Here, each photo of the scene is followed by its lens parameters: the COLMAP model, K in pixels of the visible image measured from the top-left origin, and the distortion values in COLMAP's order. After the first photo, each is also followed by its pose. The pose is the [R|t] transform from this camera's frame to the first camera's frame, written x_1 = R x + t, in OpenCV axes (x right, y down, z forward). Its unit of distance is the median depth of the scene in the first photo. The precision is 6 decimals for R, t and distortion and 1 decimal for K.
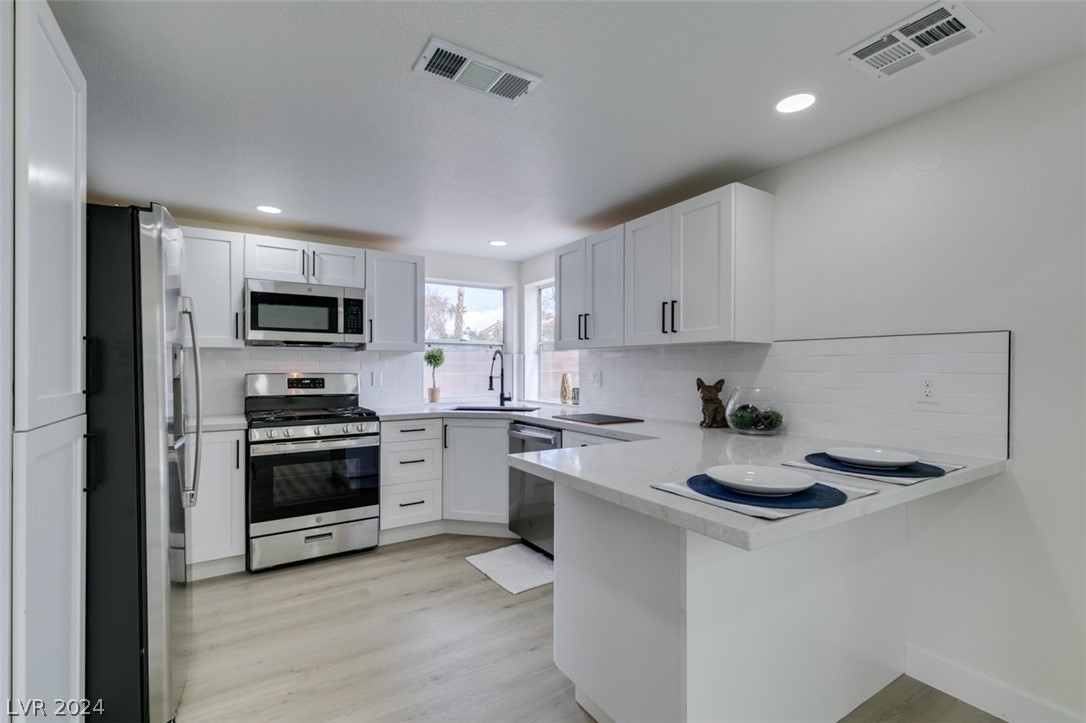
lens RADIAL K [[487.7, 0, 540.6], [0, 487.7, 366.5], [0, 0, 1]] dist [0.005168, -0.001720]
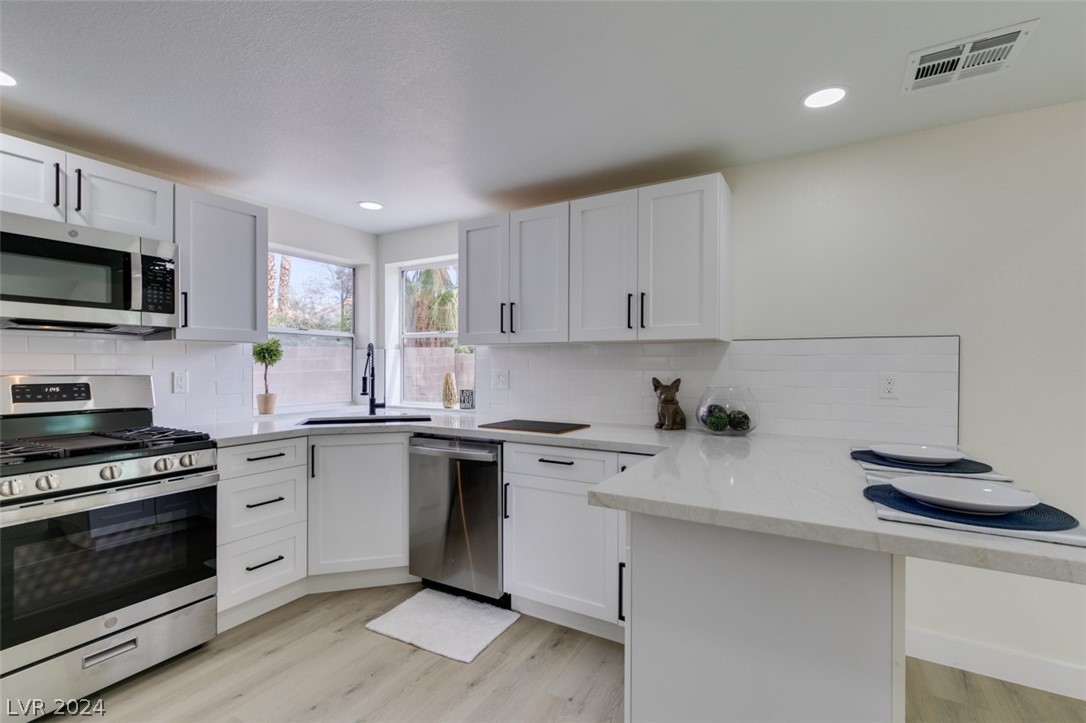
lens RADIAL K [[487.7, 0, 539.8], [0, 487.7, 367.4], [0, 0, 1]] dist [0.005168, -0.001720]
pose [[0.887319, -0.001031, 0.461155, -0.242608], [-0.002190, 0.999977, 0.006450, -0.001122], [-0.461151, -0.006733, 0.887296, 0.214539]]
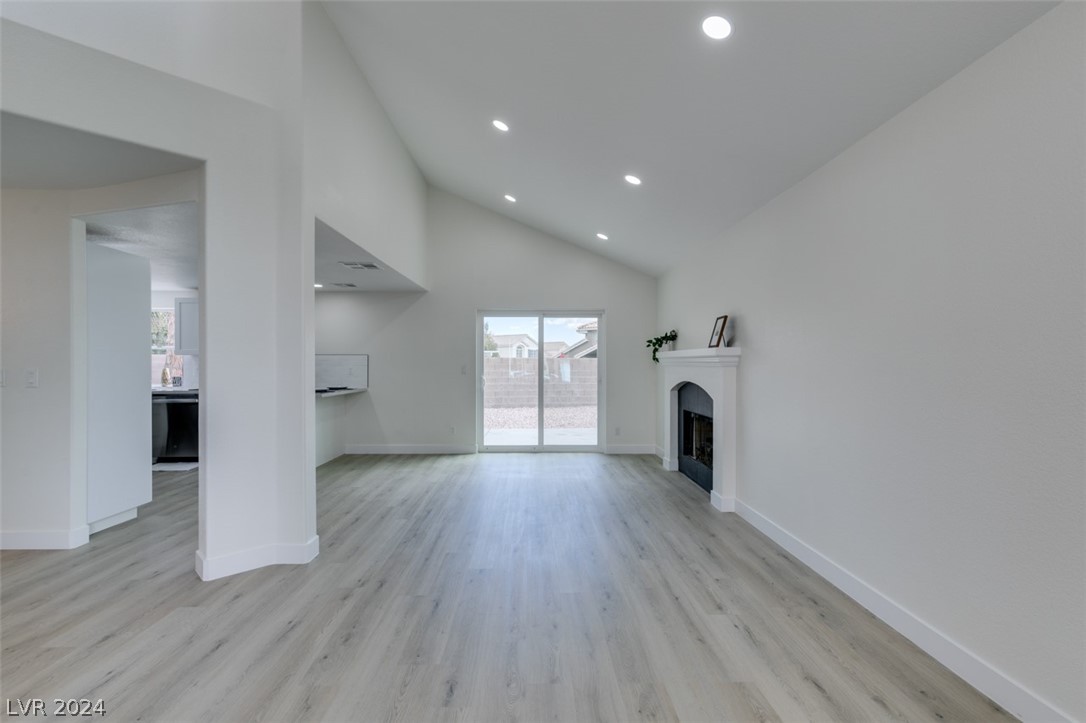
lens RADIAL K [[487.7, 0, 541.2], [0, 487.7, 370.9], [0, 0, 1]] dist [0.005168, -0.001720]
pose [[0.518276, -0.011627, 0.855134, -0.853210], [-0.000697, 0.999902, 0.014017, -0.000410], [-0.855213, -0.007860, 0.518217, -1.132525]]
